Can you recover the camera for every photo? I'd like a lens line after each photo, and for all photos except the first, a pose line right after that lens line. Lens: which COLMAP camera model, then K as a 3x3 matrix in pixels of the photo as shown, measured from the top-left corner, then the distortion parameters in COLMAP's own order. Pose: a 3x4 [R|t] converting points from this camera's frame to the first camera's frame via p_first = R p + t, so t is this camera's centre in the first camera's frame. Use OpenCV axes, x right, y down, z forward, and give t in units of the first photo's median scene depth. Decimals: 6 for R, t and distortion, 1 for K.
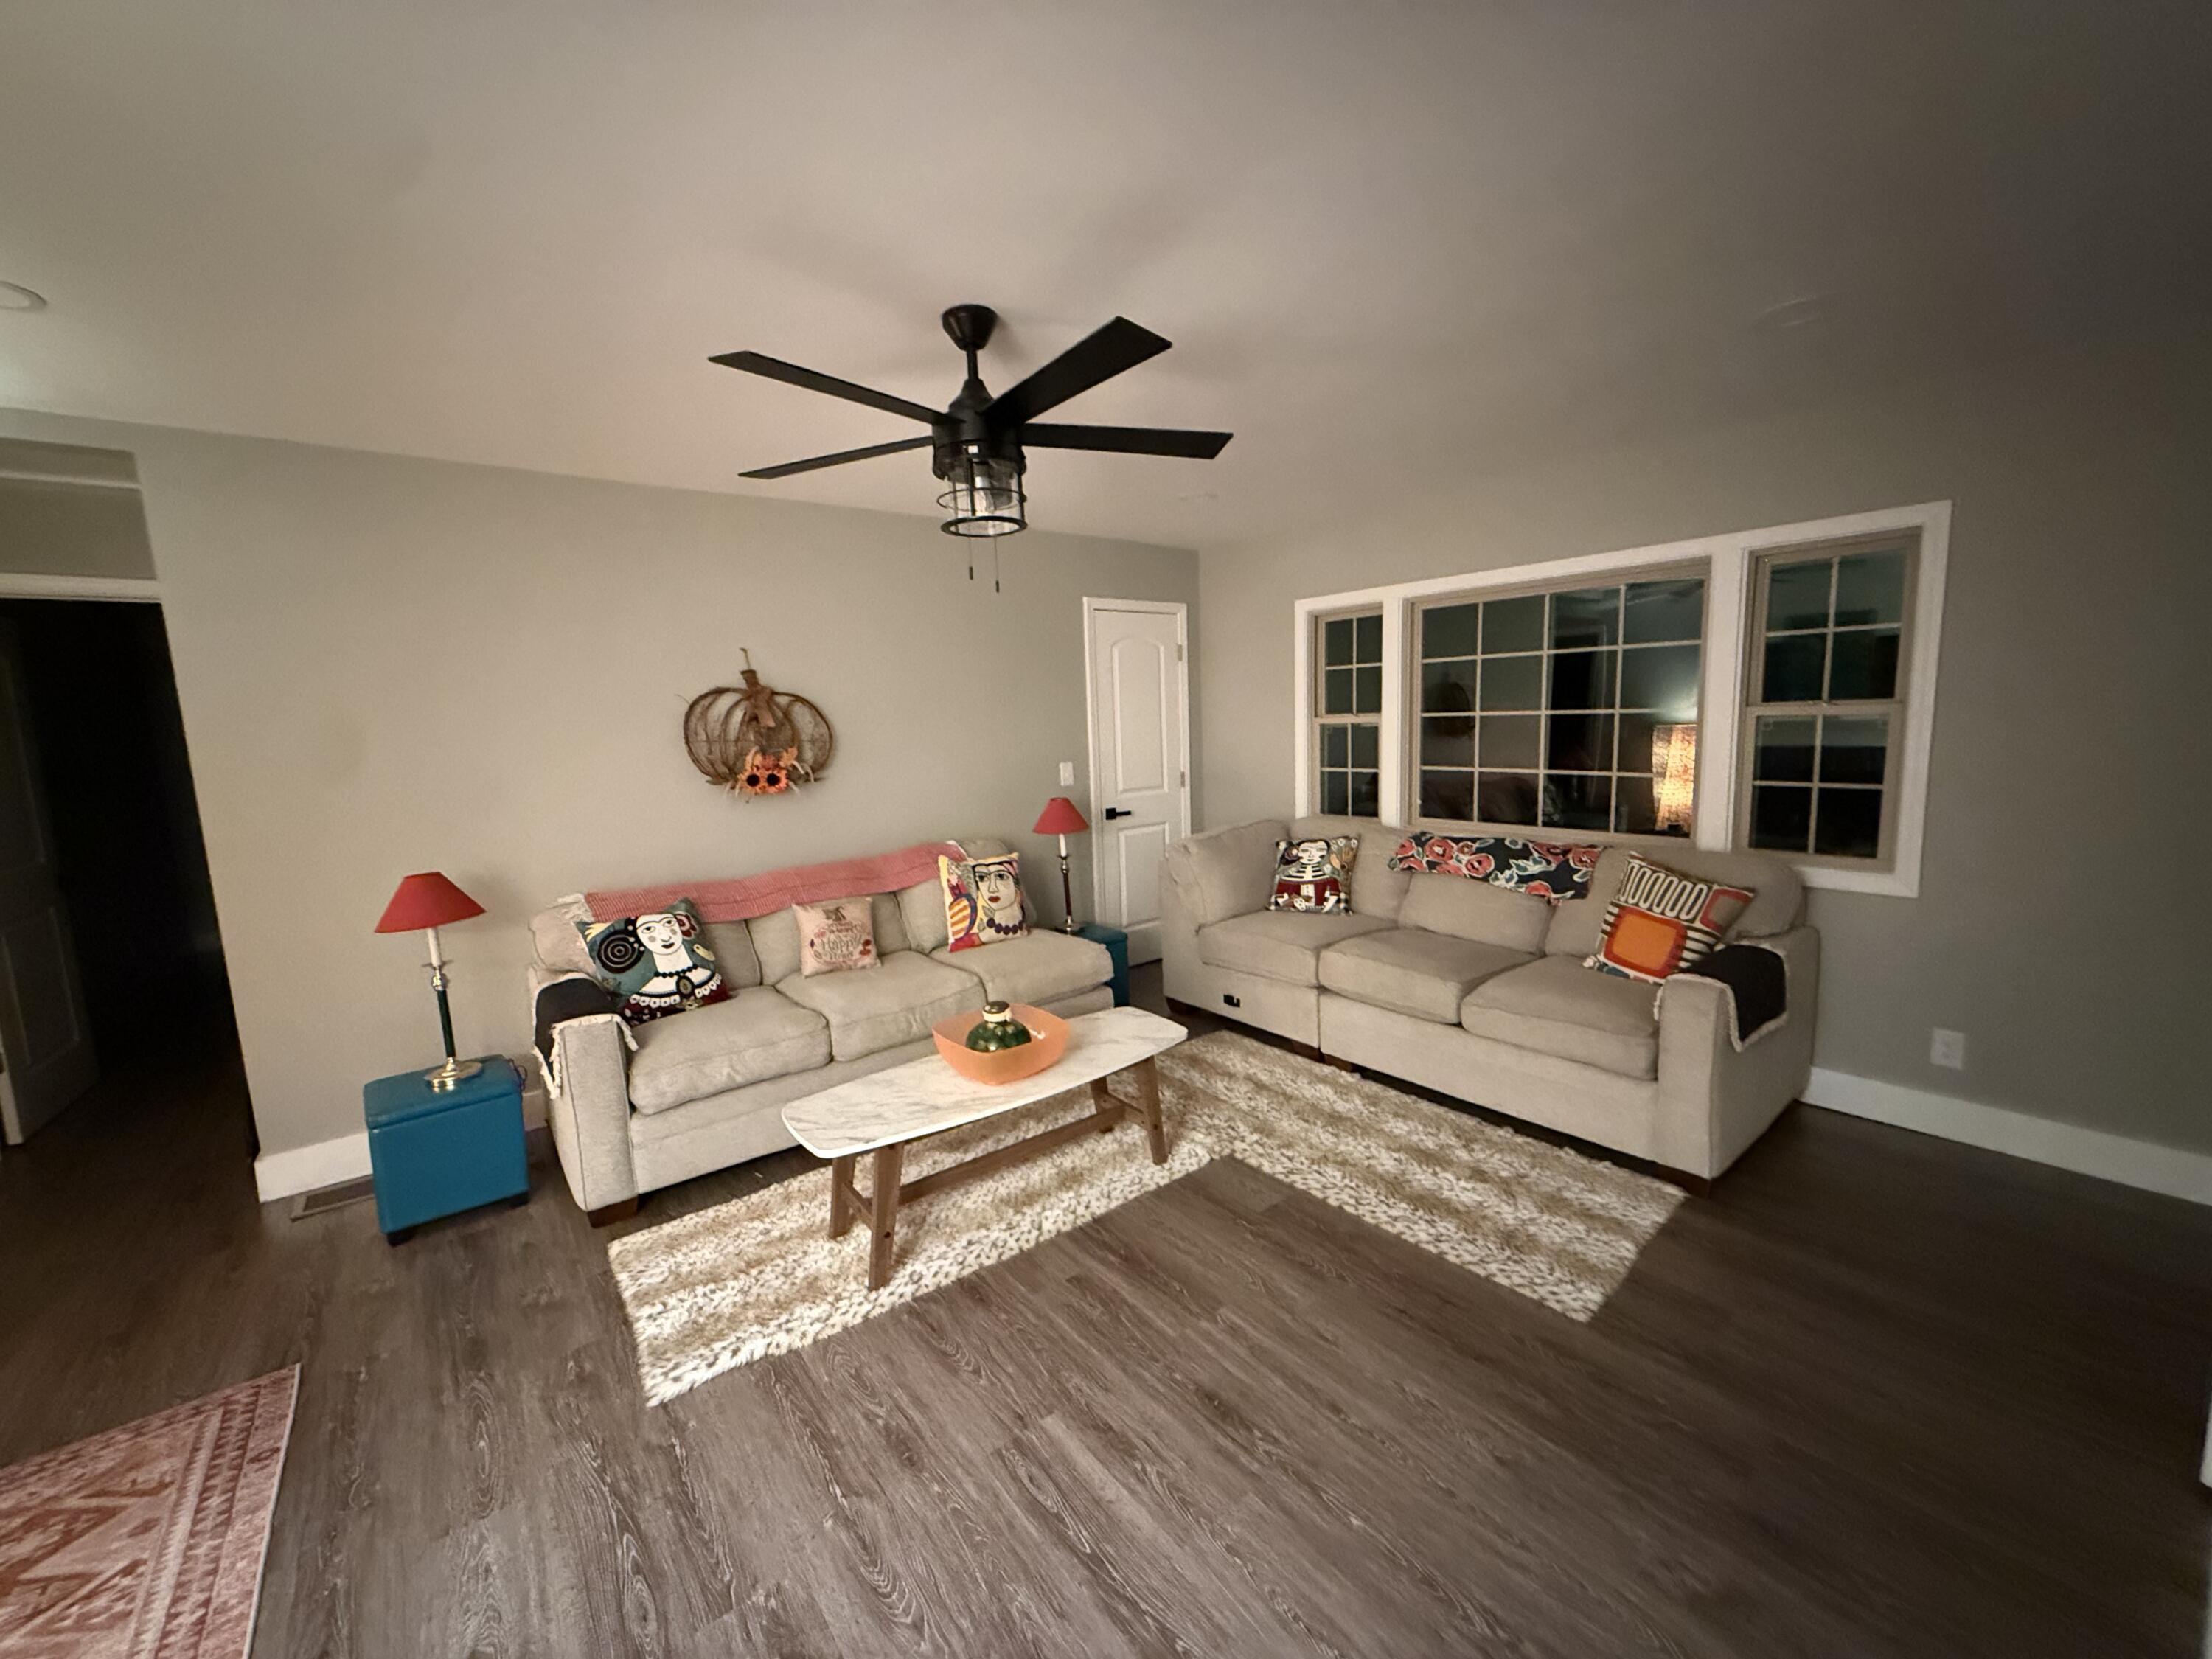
lens RADIAL K [[882.6, 0, 1098.2], [0, 882.6, 834.6], [0, 0, 1]] dist [-0.000733, -0.000142]
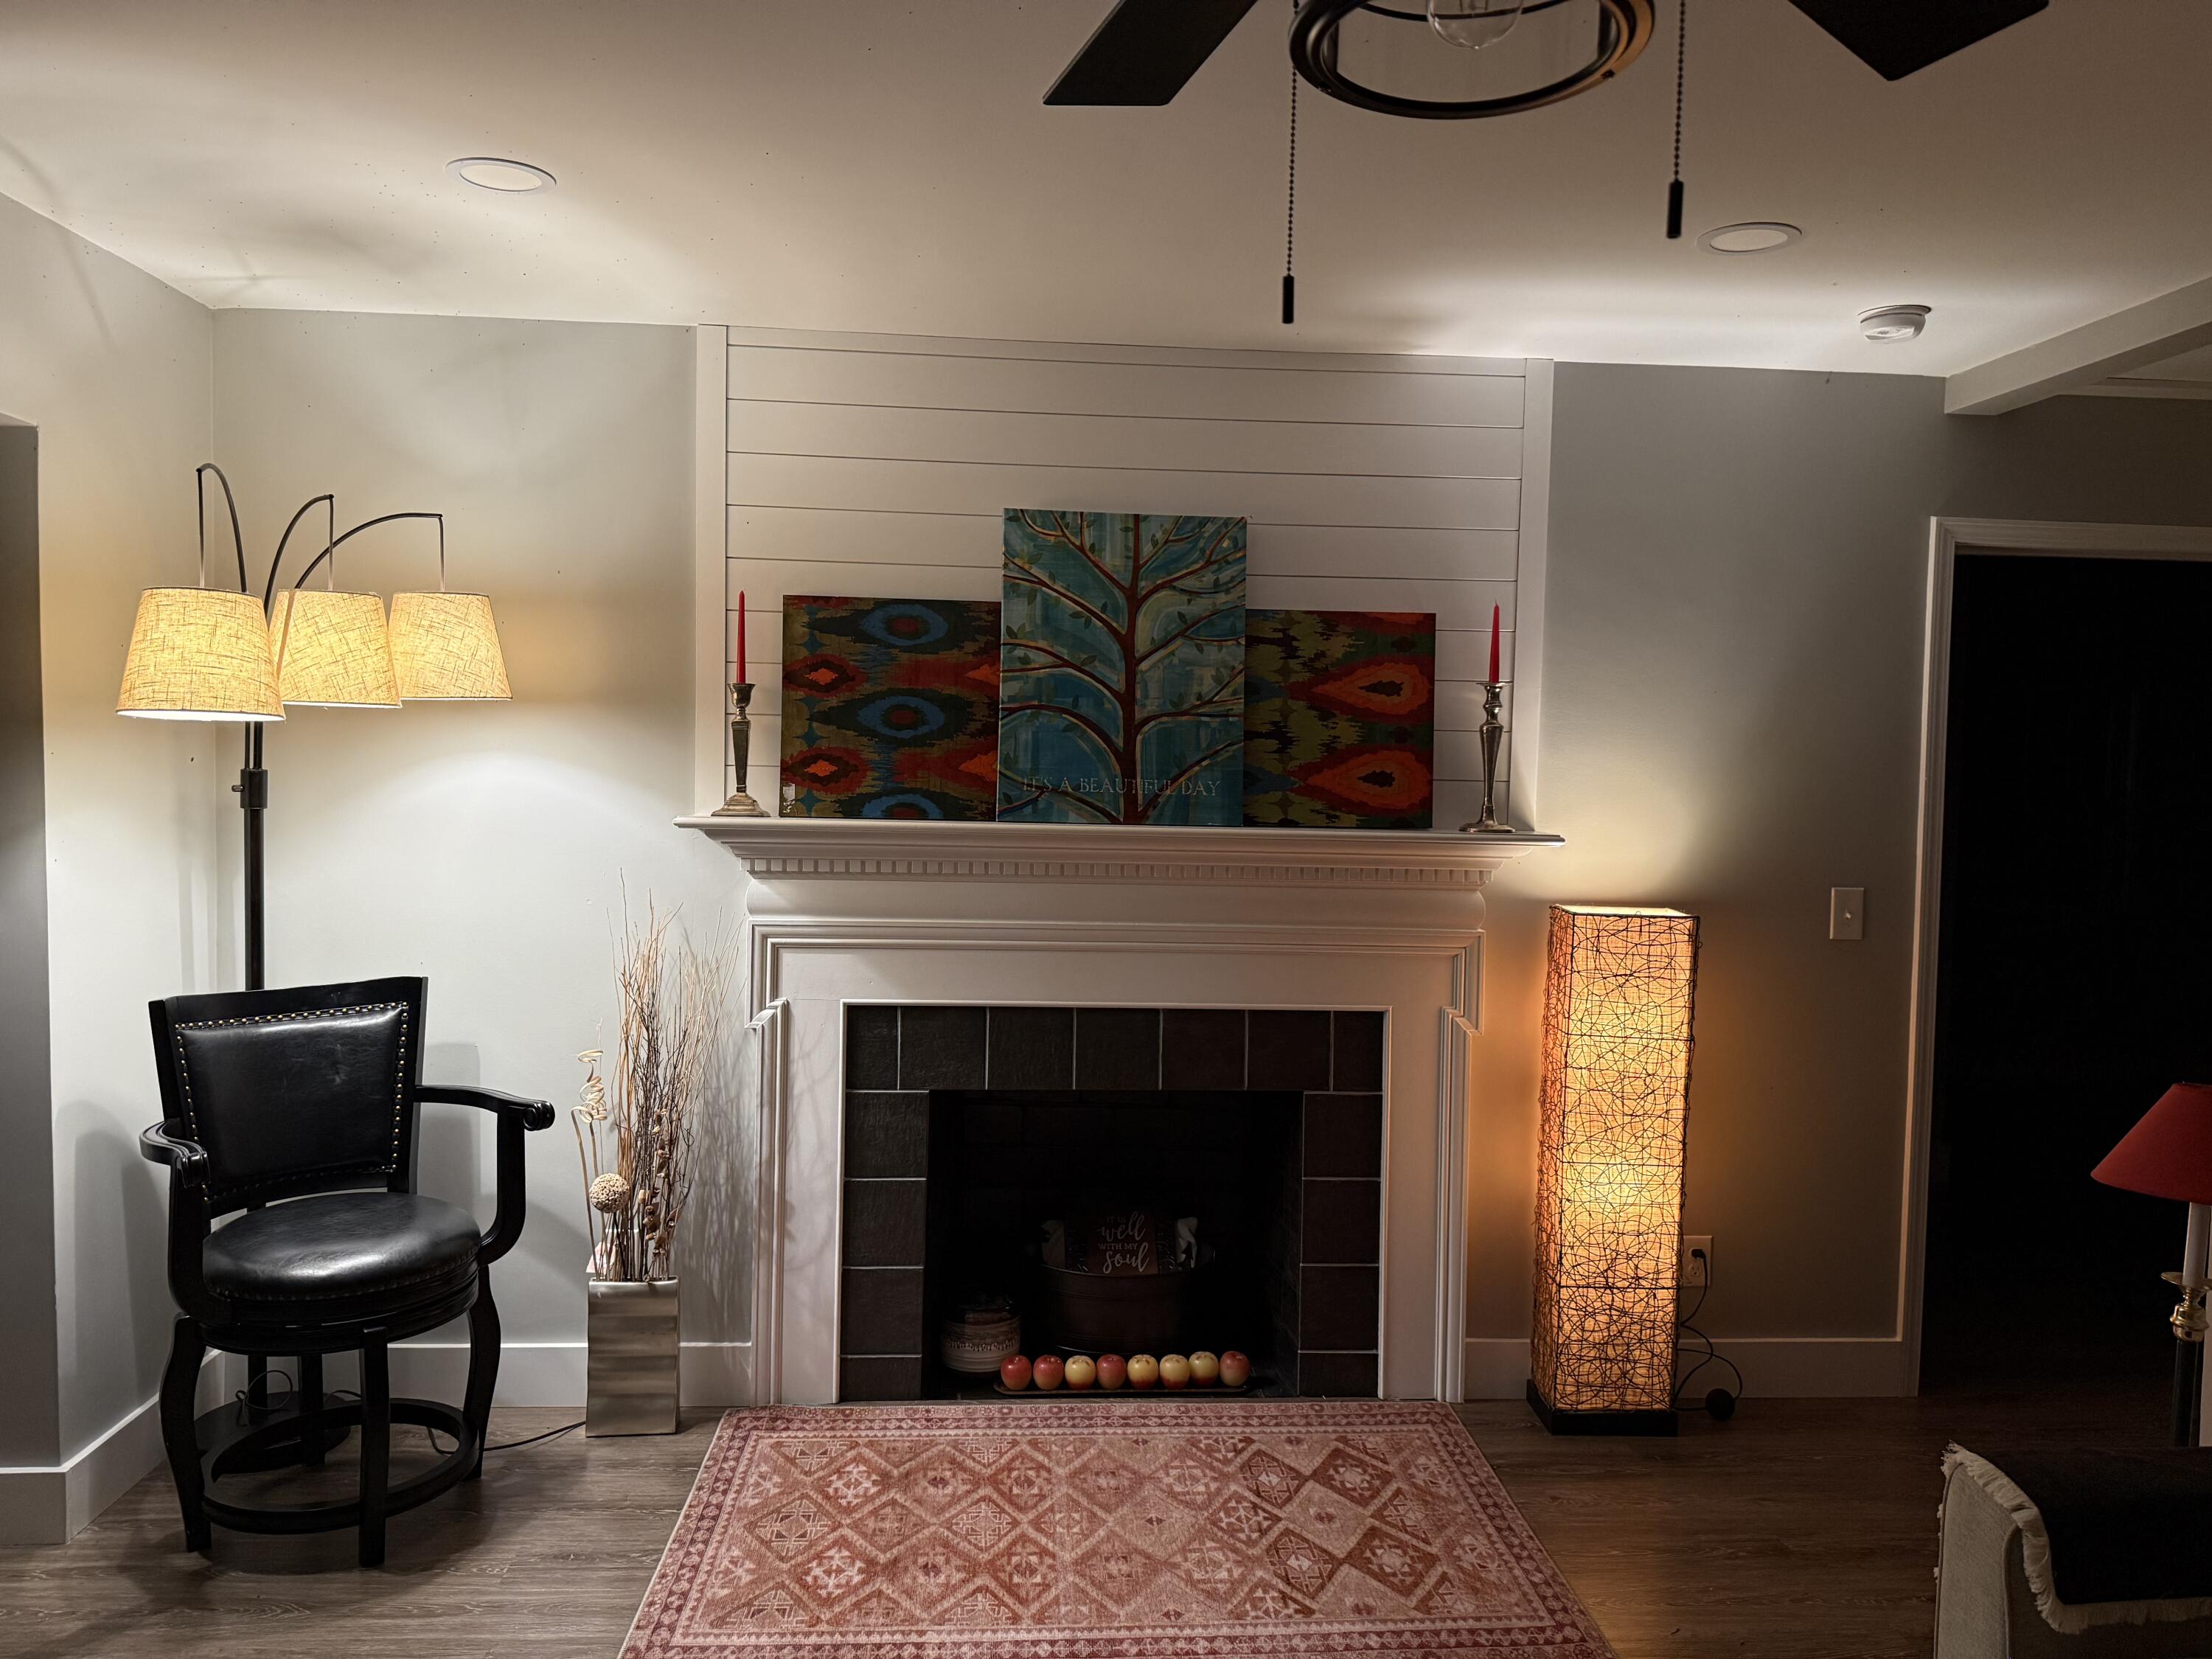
lens RADIAL K [[1562.8, 0, 1106.0], [0, 1562.8, 829.5], [0, 0, 1]] dist [0.090050, -0.000369]
pose [[-0.551806, 0.060546, -0.831772, 0.228624], [-0.110612, 0.983236, 0.144953, -0.128569], [0.826605, 0.171990, -0.535858, 0.844565]]
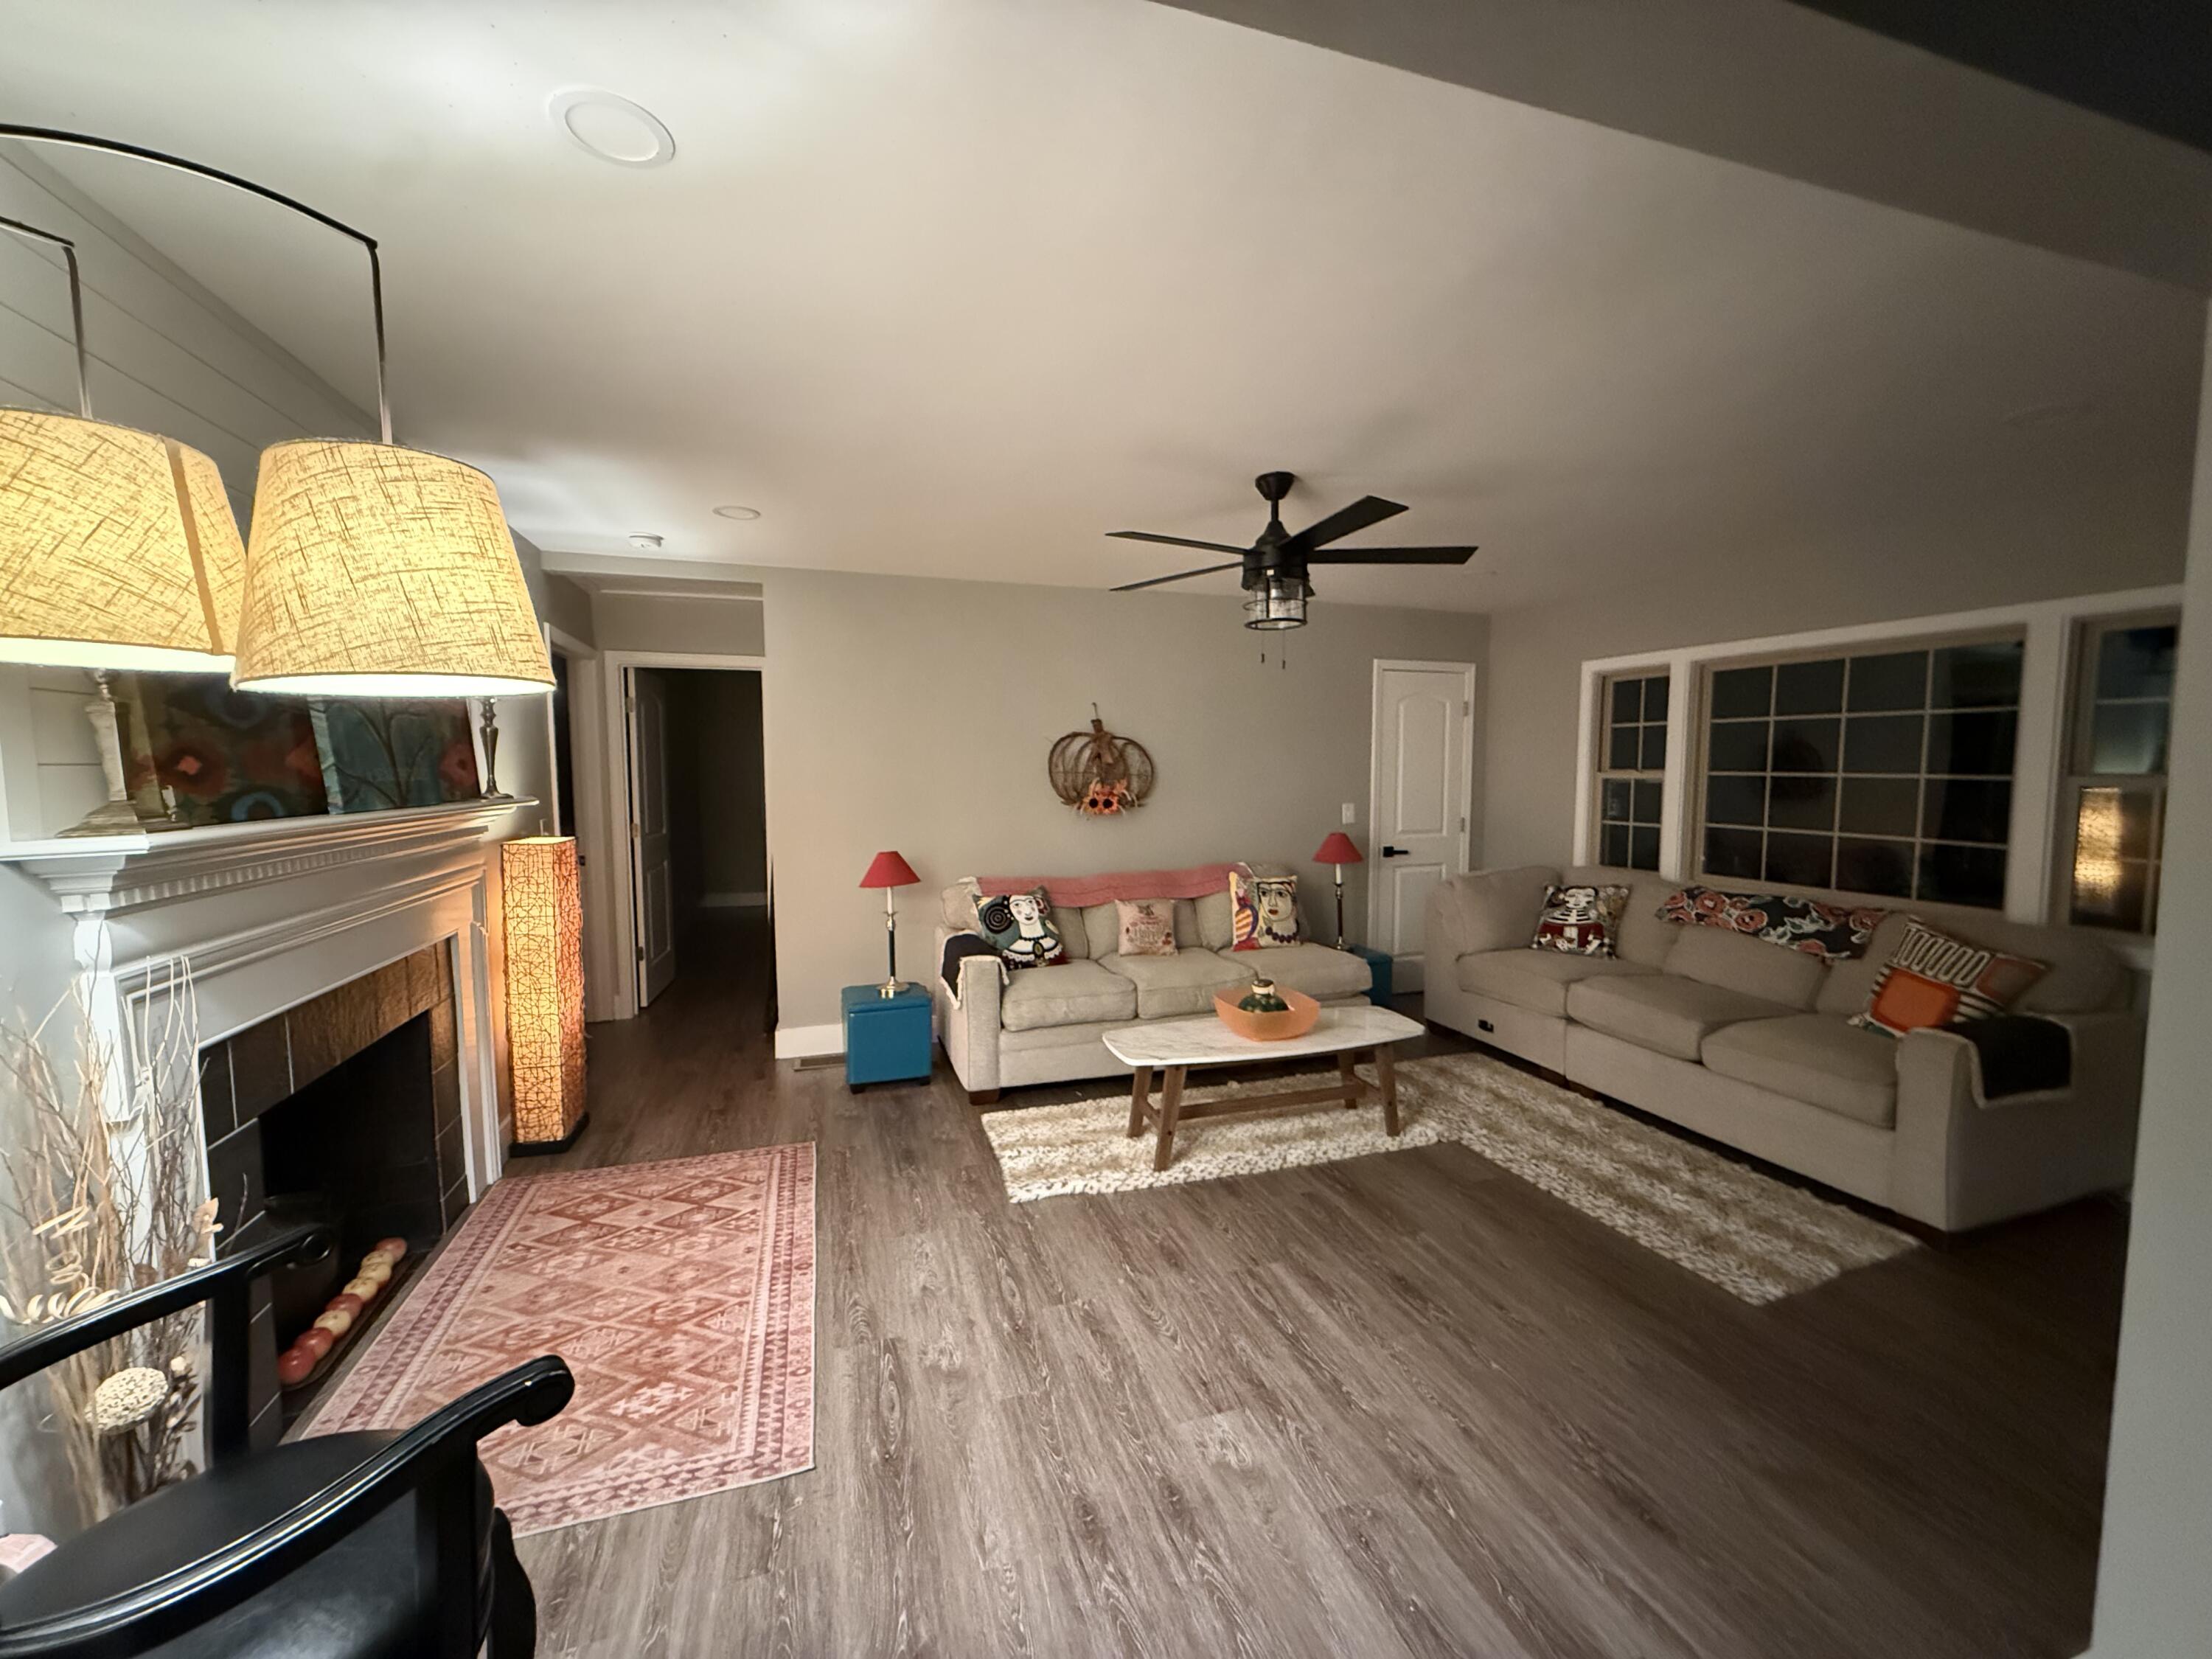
lens RADIAL K [[882.6, 0, 1098.2], [0, 882.6, 834.6], [0, 0, 1]] dist [-0.000733, -0.000142]
pose [[0.940807, 0.061064, -0.333396, 0.065256], [-0.077105, 0.996406, -0.035083, 0.036143], [0.330055, 0.058713, 0.942134, -0.272283]]
